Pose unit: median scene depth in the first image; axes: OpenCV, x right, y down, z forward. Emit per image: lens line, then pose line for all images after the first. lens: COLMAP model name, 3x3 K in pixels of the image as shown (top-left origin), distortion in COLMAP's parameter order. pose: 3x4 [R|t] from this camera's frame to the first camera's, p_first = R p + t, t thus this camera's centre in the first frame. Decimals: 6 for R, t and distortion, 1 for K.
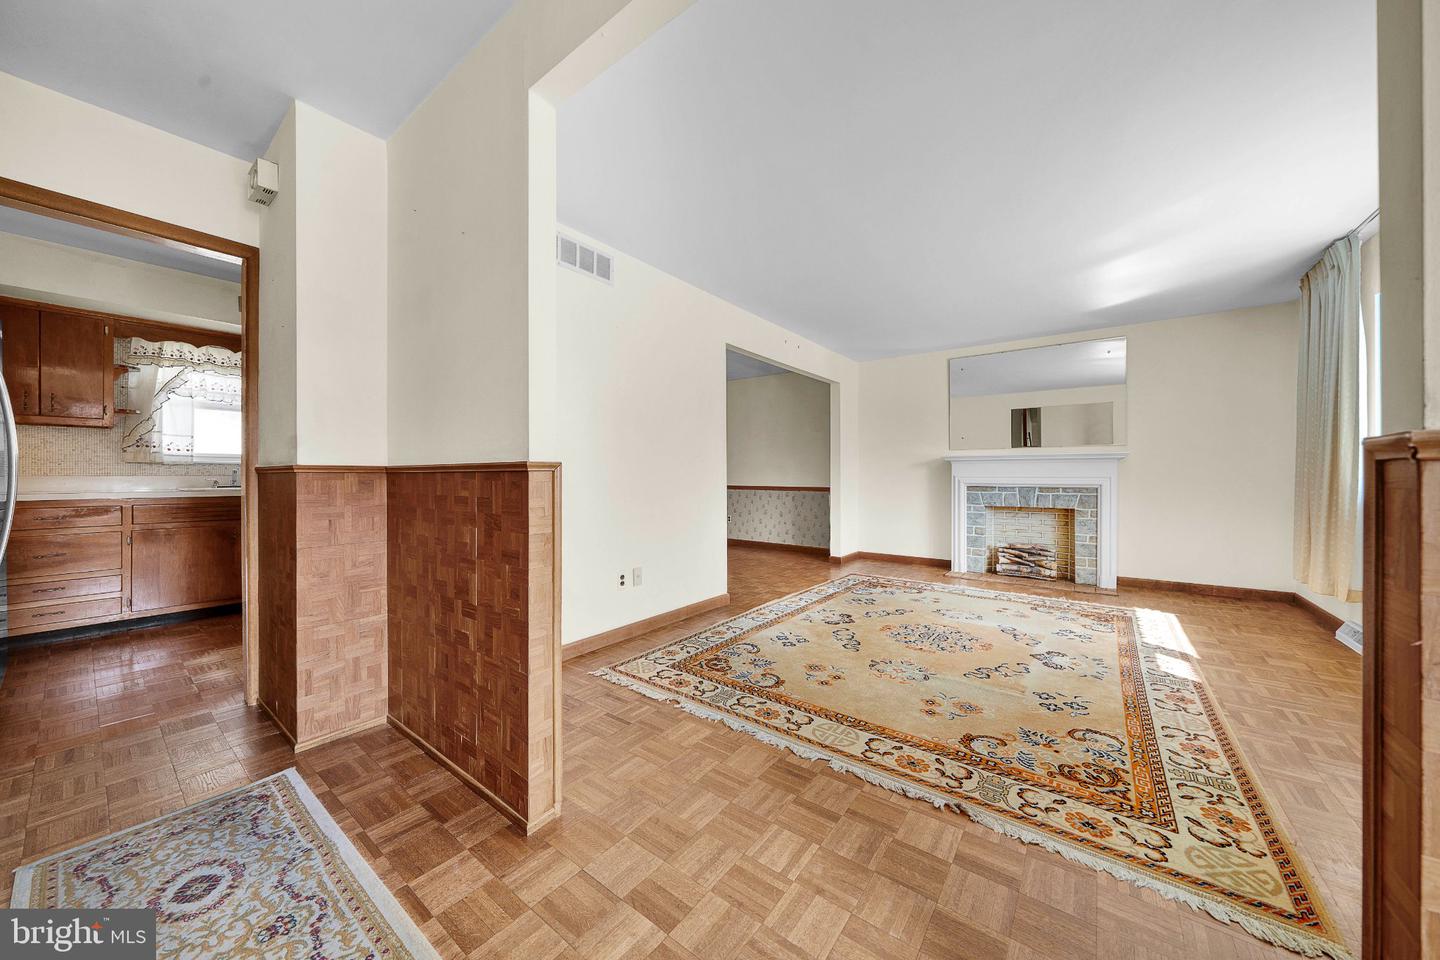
lens RADIAL K [[508.6, 0, 716.2], [0, 508.6, 468.5], [0, 0, 1]] dist [-0.008367, -0.000023]
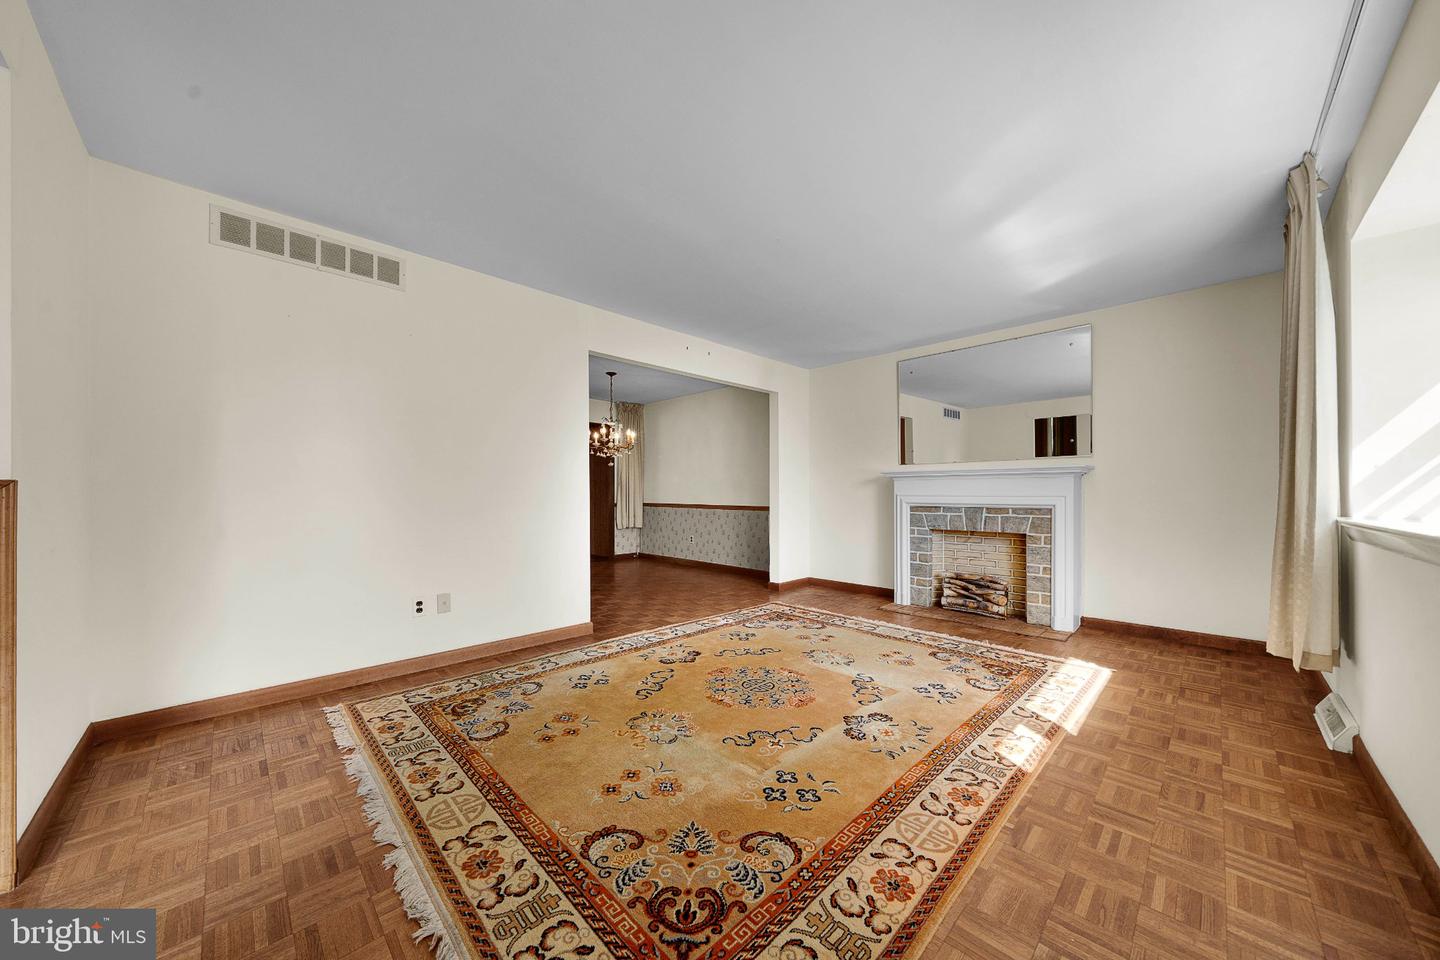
lens RADIAL K [[506.8, 0, 716.5], [0, 506.8, 486.4], [0, 0, 1]] dist [-0.008081, 0.000250]
pose [[0.990622, -0.002529, -0.136611, 0.469343], [0.002455, 0.999997, -0.000709, 0.001359], [0.136612, 0.000367, 0.990625, 0.154485]]
